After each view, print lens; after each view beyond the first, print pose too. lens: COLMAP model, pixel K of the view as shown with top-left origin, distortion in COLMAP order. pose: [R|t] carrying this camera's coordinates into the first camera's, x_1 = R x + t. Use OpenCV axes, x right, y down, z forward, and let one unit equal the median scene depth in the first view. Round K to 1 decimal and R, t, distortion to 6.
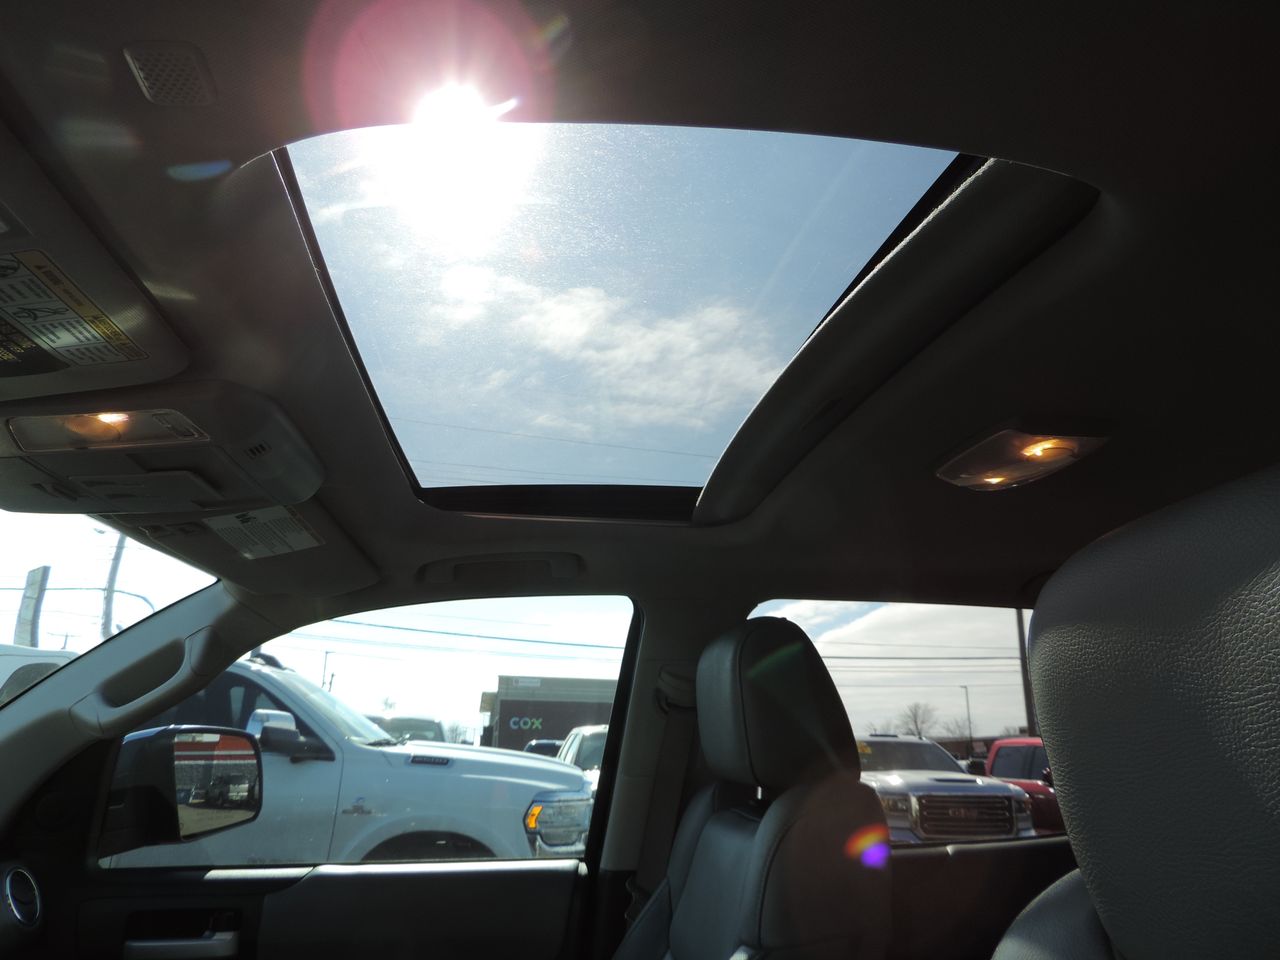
lens RADIAL K [[888.3, 0, 641.4], [0, 888.3, 481.4], [0, 0, 1]] dist [-0.005205, -0.000284]
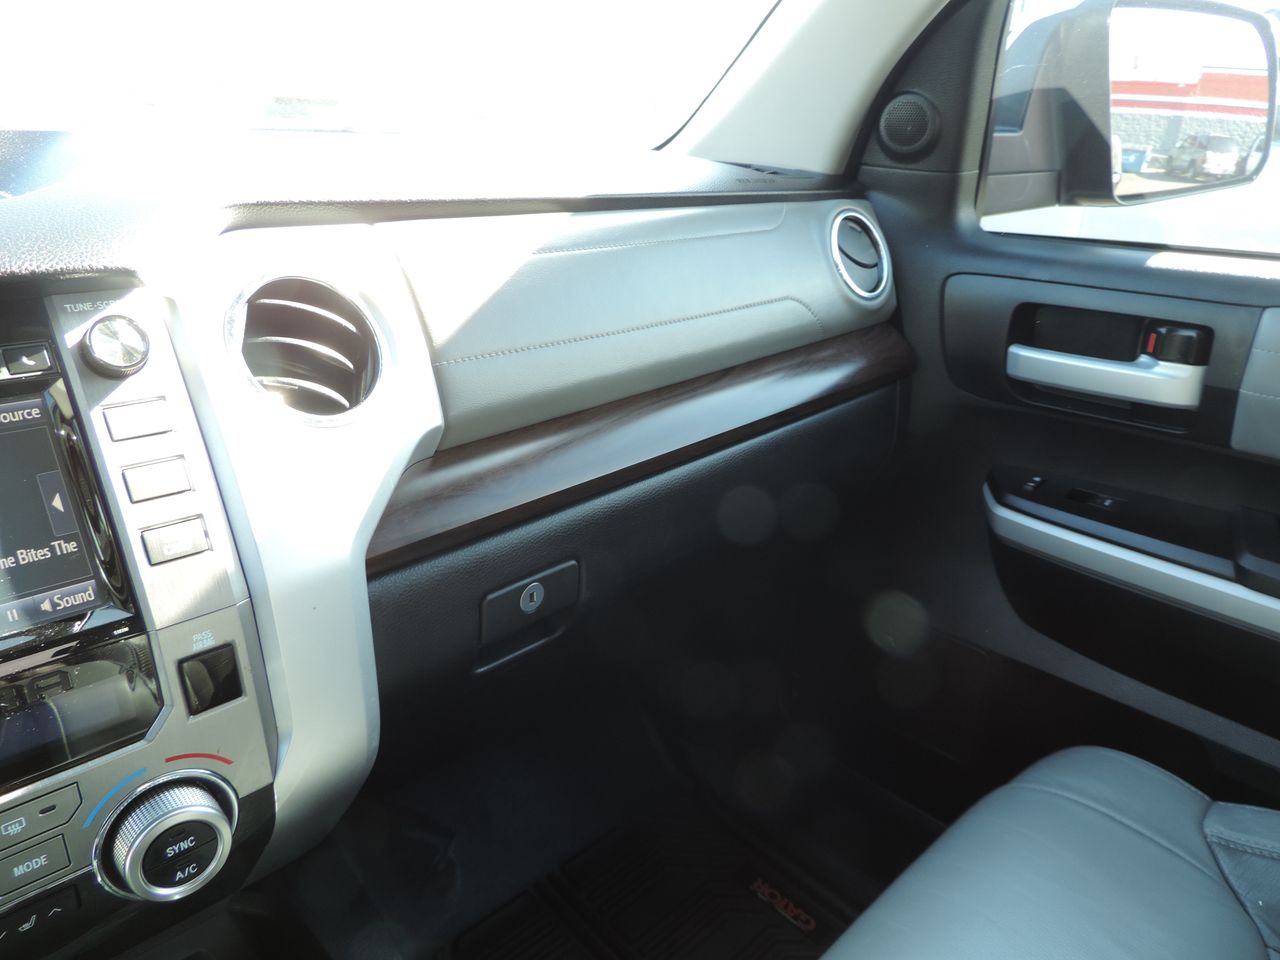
lens RADIAL K [[890.4, 0, 635.5], [0, 890.4, 482.8], [0, 0, 1]] dist [-0.035567, 0.026279]
pose [[0.568889, 0.300881, -0.765399, -0.214804], [0.213625, 0.844666, 0.490819, 0.225453], [0.794185, -0.442730, 0.416246, 0.460061]]
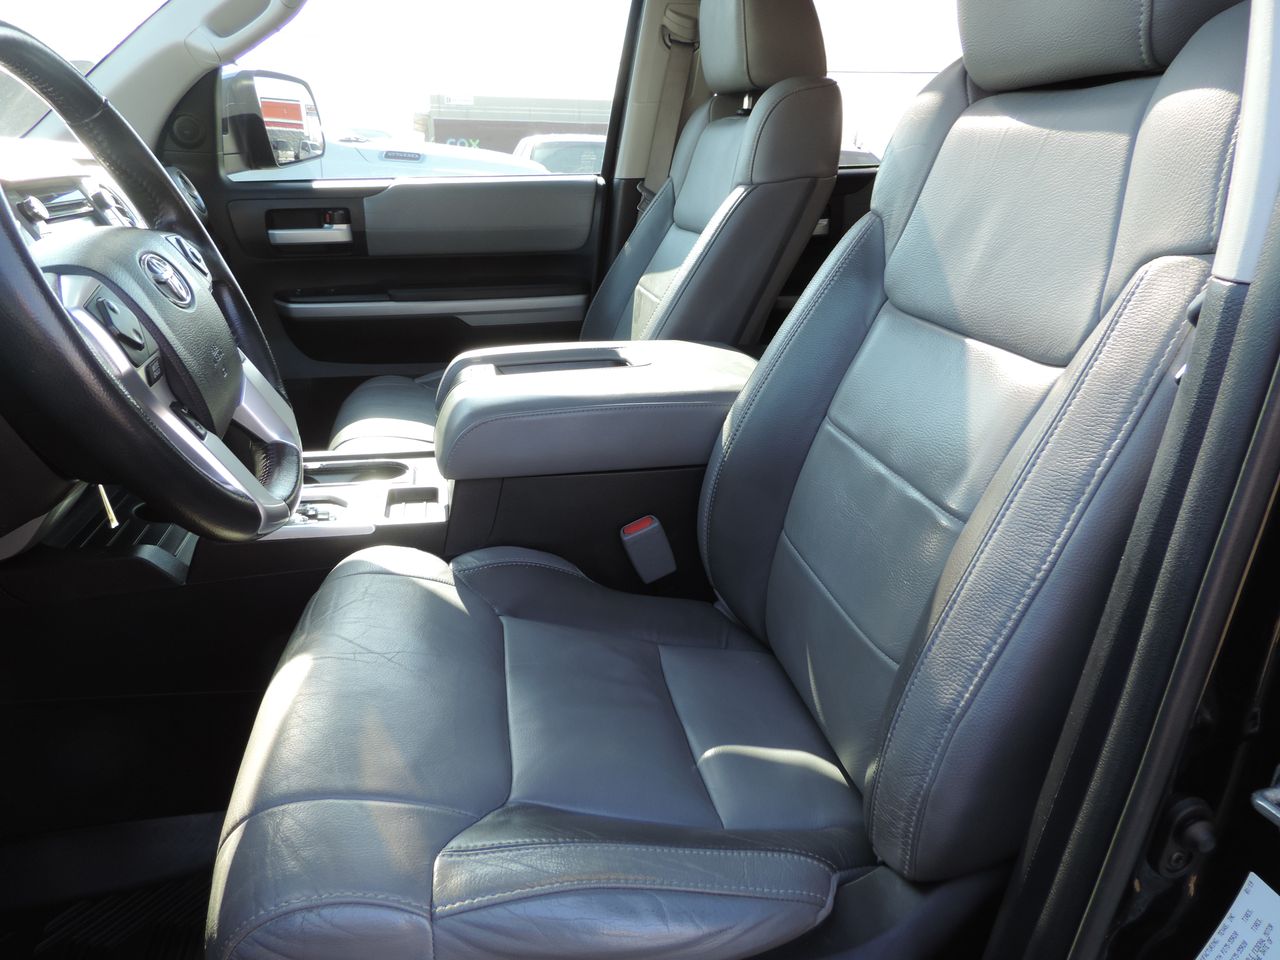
lens RADIAL K [[922.6, 0, 635.6], [0, 922.6, 468.5], [0, 0, 1]] dist [0.007845, -0.006741]
pose [[0.997636, -0.035262, 0.058987, -0.113713], [-0.003528, 0.830914, 0.556390, 0.035581], [-0.068633, -0.555283, 0.828825, -0.368813]]
